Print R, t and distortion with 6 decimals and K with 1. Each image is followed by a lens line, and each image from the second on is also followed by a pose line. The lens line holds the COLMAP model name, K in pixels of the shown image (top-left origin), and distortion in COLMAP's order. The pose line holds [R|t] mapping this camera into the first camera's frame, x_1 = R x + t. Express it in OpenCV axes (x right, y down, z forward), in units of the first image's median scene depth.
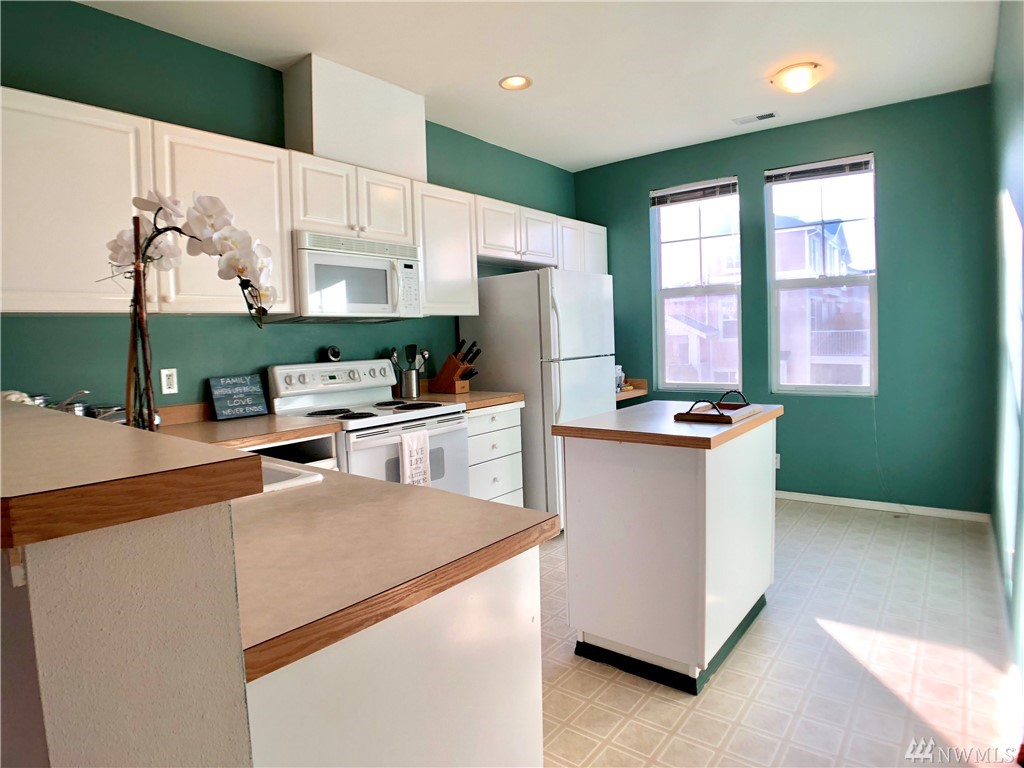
lens RADIAL K [[575.7, 0, 508.0], [0, 575.7, 384.5], [0, 0, 1]] dist [-0.089575, -0.007903]
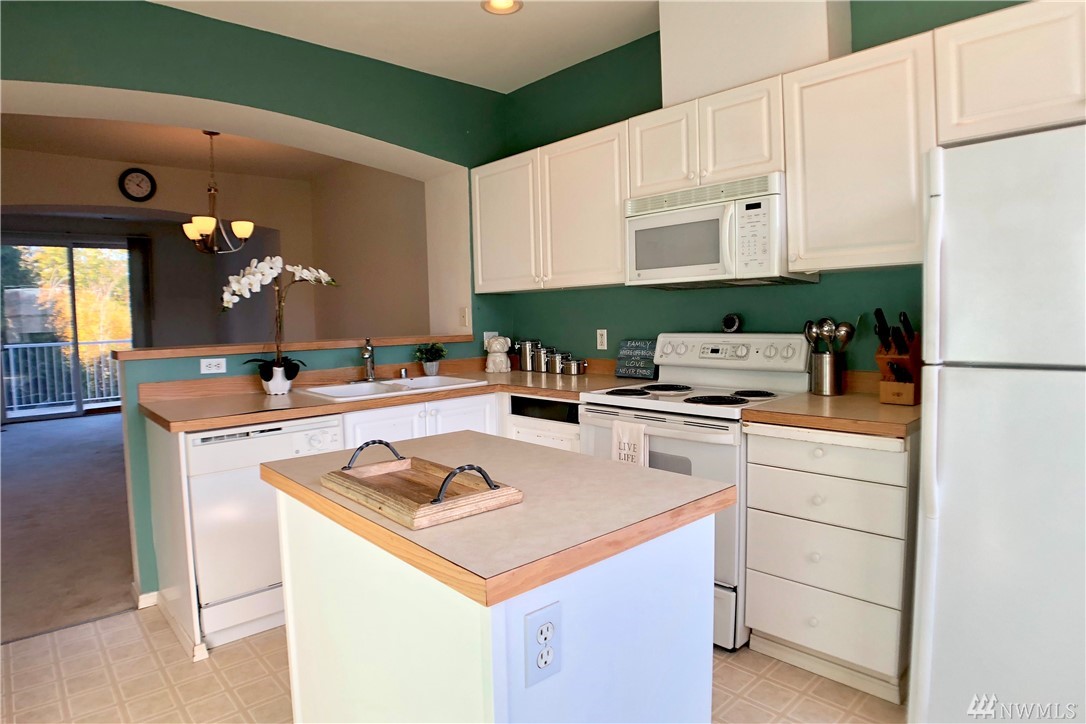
lens RADIAL K [[638.8, 0, 523.8], [0, 638.8, 352.8], [0, 0, 1]] dist [-0.076069, 0.003585]
pose [[-0.168340, 0.097553, -0.980890, 0.671984], [-0.044148, 0.993346, 0.106369, -0.097784], [0.984740, 0.061210, -0.162914, 0.868977]]
